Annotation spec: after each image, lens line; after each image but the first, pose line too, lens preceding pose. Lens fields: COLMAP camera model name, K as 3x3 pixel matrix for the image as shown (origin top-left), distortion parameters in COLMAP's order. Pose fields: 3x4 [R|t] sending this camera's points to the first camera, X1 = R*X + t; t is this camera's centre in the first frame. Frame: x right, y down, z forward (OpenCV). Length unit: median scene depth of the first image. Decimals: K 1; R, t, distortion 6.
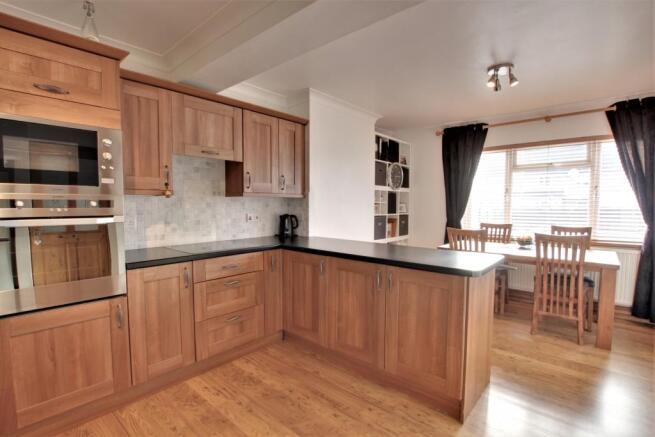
lens RADIAL K [[312.5, 0, 335.8], [0, 312.5, 219.8], [0, 0, 1]] dist [-0.002406, -0.000463]
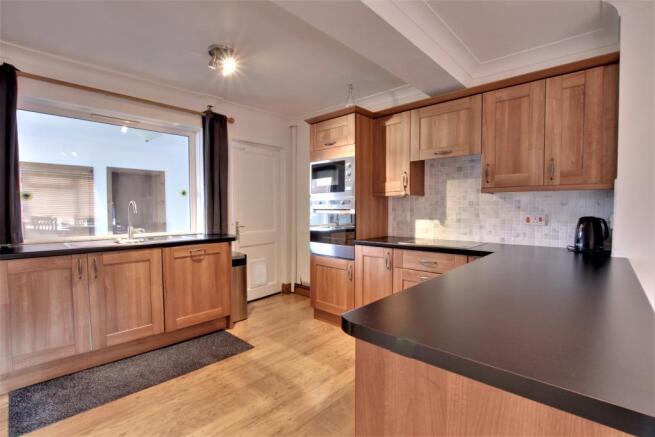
lens RADIAL K [[312.5, 0, 335.8], [0, 312.5, 219.8], [0, 0, 1]] dist [-0.002406, -0.000463]
pose [[-0.012791, 0.033675, -0.999351, 0.435859], [-0.051922, 0.998062, 0.034296, -0.005771], [0.998569, 0.052327, -0.011018, 0.448631]]
